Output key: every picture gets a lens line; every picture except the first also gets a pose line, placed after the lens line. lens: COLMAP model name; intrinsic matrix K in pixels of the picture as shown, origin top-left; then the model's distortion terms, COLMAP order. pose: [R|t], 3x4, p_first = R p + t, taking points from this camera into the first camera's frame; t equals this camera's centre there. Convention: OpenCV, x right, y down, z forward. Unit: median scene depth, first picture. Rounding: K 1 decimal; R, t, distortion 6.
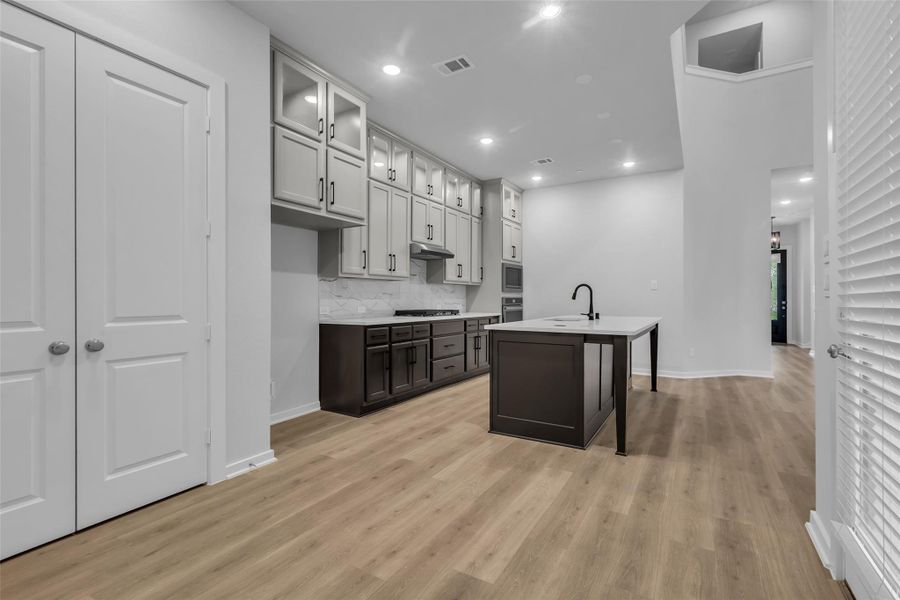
lens RADIAL K [[405.7, 0, 456.3], [0, 405.7, 295.6], [0, 0, 1]] dist [0.004822, -0.000998]
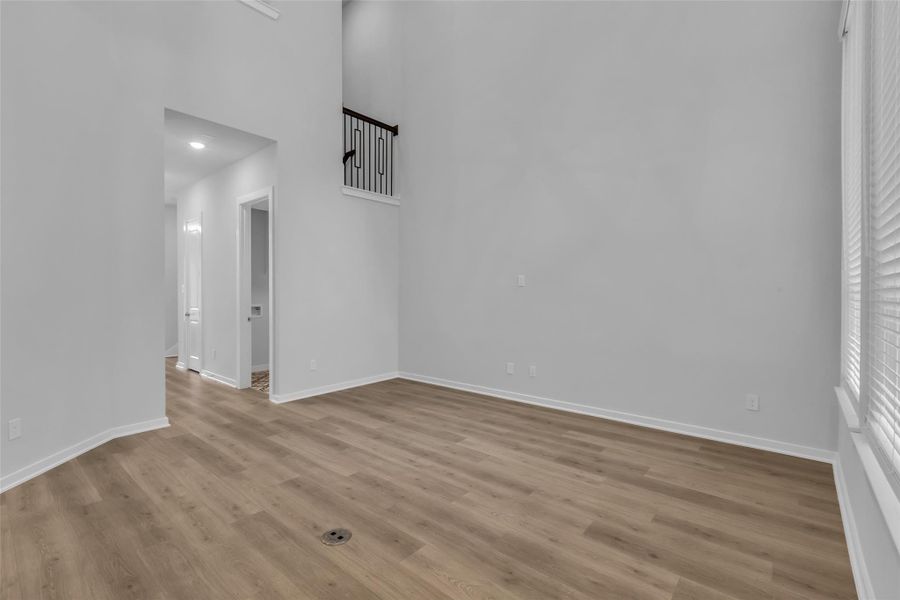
lens RADIAL K [[405.7, 0, 451.7], [0, 405.7, 297.6], [0, 0, 1]] dist [0.004822, -0.000998]
pose [[0.166369, -0.014748, 0.985953, 0.509203], [-0.008841, 0.999826, 0.016448, -0.046649], [-0.986024, -0.011453, 0.166210, 1.061411]]
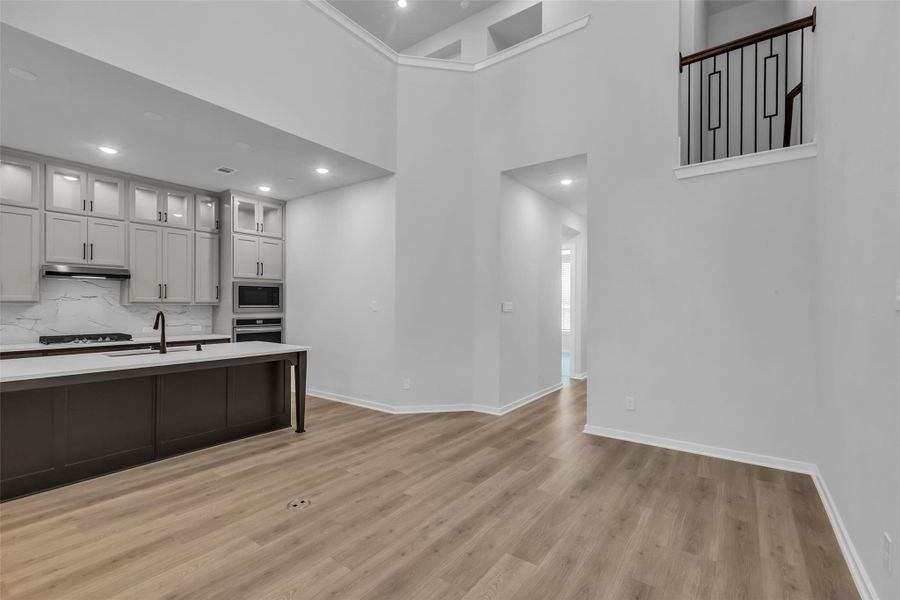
lens RADIAL K [[395.7, 0, 451.2], [0, 395.7, 305.7], [0, 0, 1]] dist [-0.003461, -0.000418]
pose [[0.995699, -0.000961, -0.092645, 1.823727], [0.001641, 0.999972, 0.007261, -0.081330], [0.092636, -0.007382, 0.995673, 0.396032]]
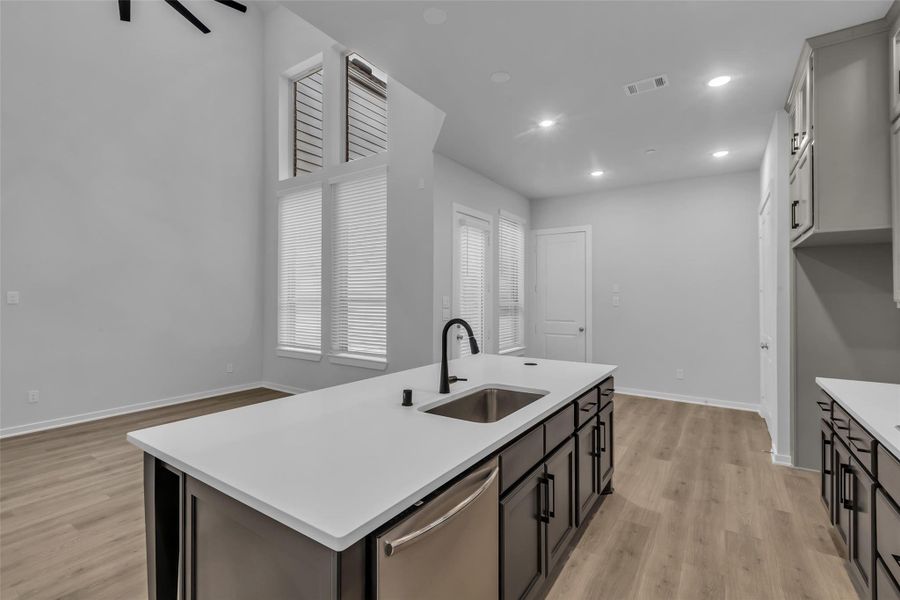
lens RADIAL K [[405.7, 0, 457.9], [0, 405.7, 294.6], [0, 0, 1]] dist [0.004822, -0.000998]
pose [[-0.999129, -0.001443, 0.041714, 0.530555], [-0.002205, 0.999831, -0.018228, -0.087804], [-0.041681, -0.018304, -0.998963, 2.668858]]
